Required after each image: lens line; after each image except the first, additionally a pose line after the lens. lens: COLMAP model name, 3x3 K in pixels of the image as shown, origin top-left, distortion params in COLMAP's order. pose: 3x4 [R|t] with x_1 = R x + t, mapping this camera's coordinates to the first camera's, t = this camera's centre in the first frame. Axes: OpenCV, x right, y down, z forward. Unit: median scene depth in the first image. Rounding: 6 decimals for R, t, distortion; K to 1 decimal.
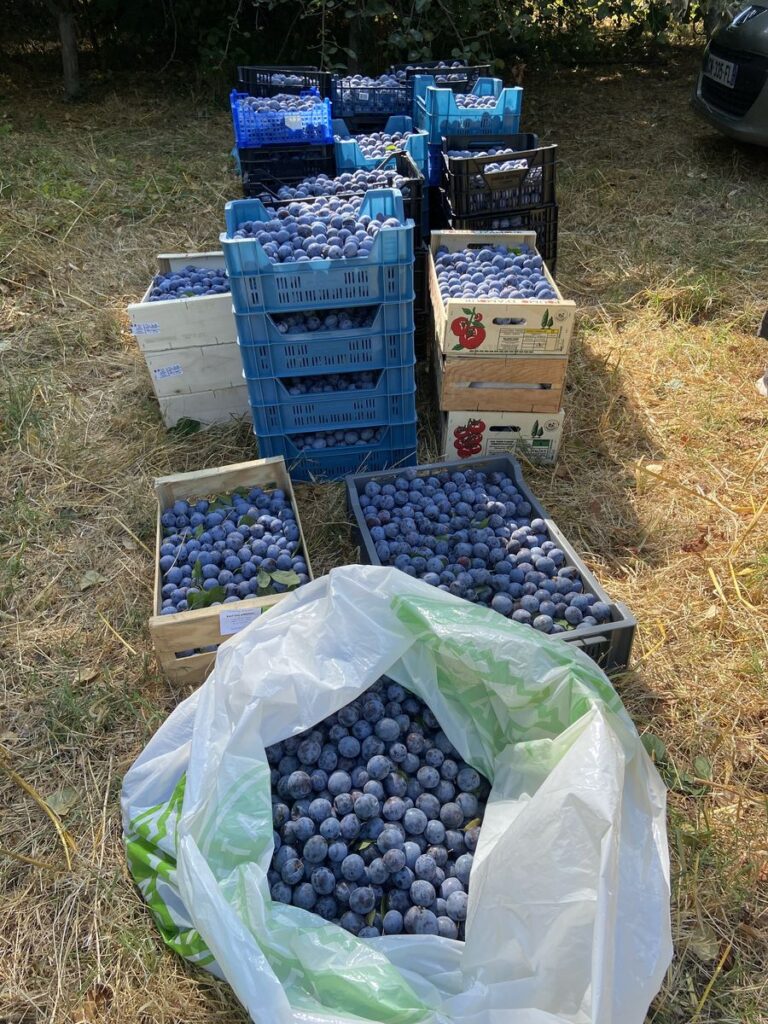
lens RADIAL K [[779.0, 0, 383.4], [0, 779.0, 514.8], [0, 0, 1]] dist [0.136867, -0.188467]
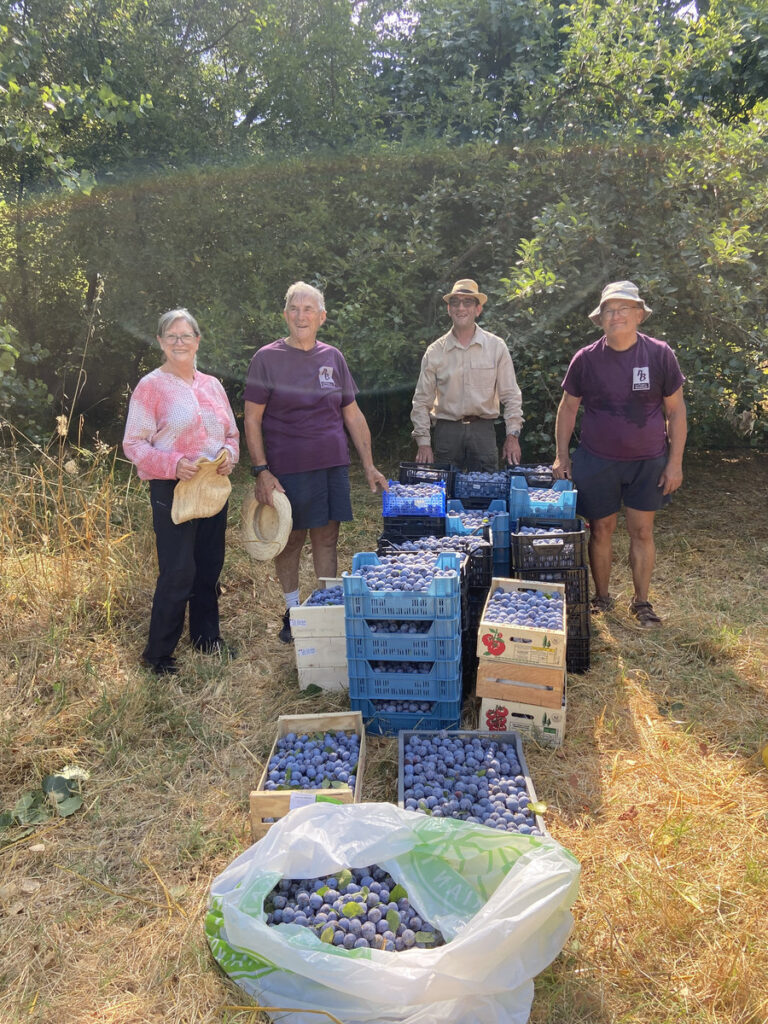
lens RADIAL K [[779.0, 0, 383.4], [0, 779.0, 514.8], [0, 0, 1]] dist [0.136867, -0.188467]
pose [[0.968626, 0.063670, -0.240230, 0.241600], [-0.150777, 0.918961, -0.364386, 0.116444], [0.197561, 0.389175, 0.899729, -0.480929]]
